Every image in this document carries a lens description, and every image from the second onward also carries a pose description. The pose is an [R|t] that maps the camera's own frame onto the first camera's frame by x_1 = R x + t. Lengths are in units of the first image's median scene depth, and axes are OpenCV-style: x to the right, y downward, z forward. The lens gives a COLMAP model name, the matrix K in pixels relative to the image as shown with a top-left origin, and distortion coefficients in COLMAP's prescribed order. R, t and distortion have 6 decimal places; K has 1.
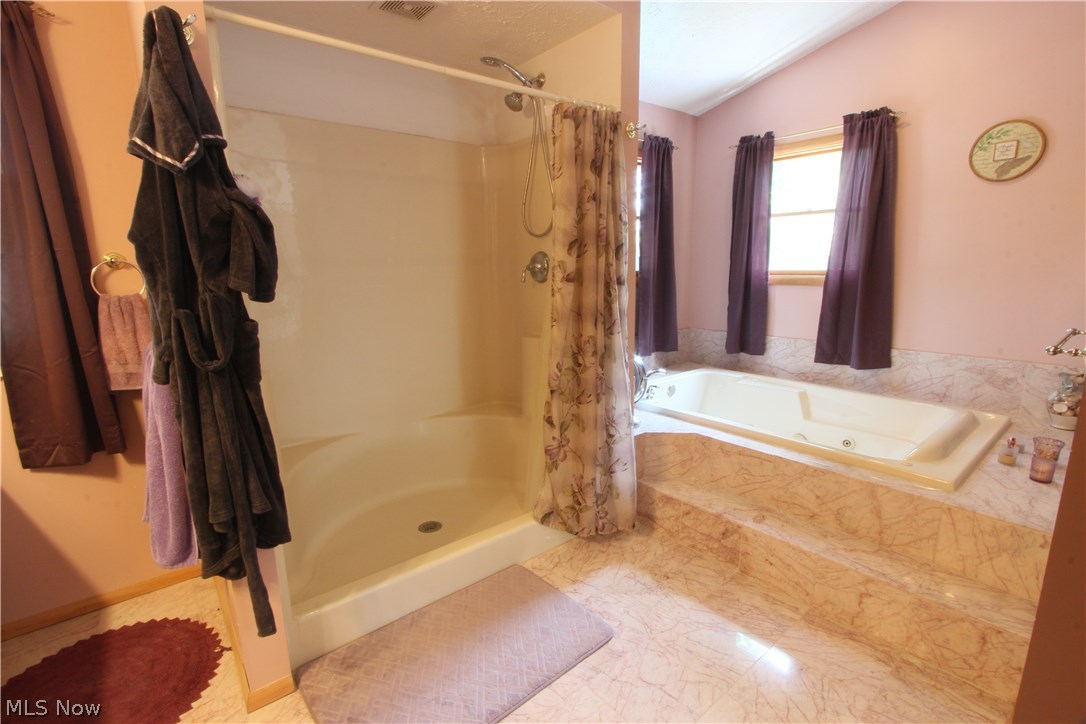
lens RADIAL K [[505.5, 0, 550.3], [0, 505.5, 367.4], [0, 0, 1]] dist [-0.020737, 0.005209]
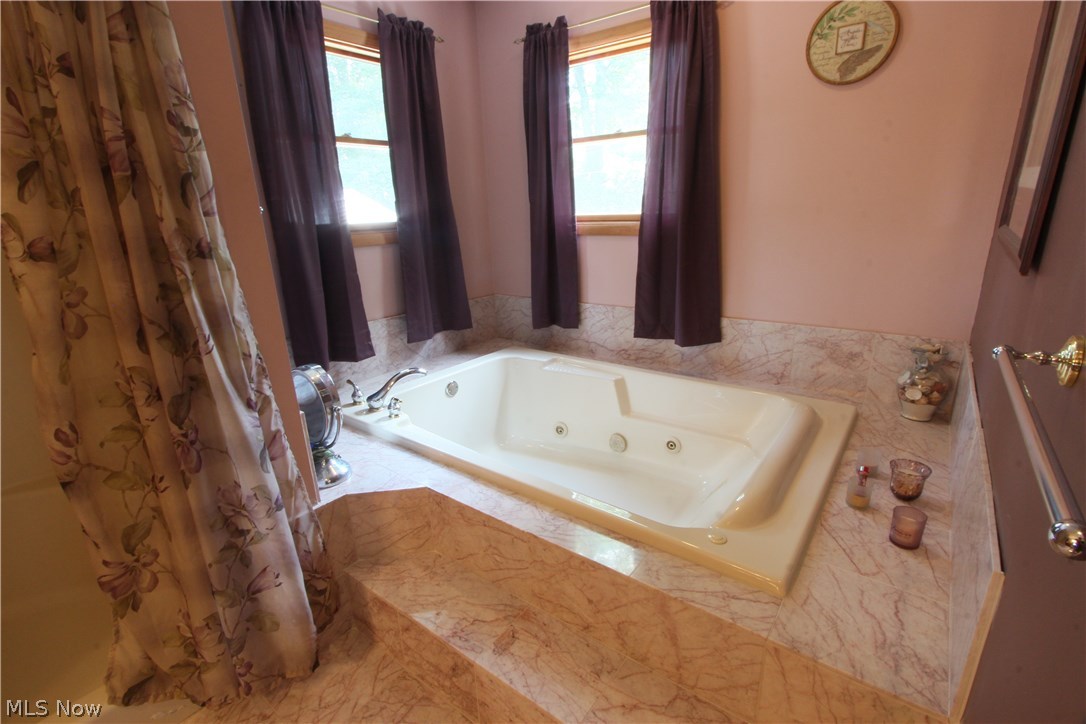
lens RADIAL K [[505.5, 0, 550.3], [0, 505.5, 367.4], [0, 0, 1]] dist [-0.020737, 0.005209]
pose [[0.973734, -0.085010, 0.211223, 0.318340], [0.063440, 0.992245, 0.106890, -0.075333], [-0.218671, -0.090683, 0.971576, 0.372090]]
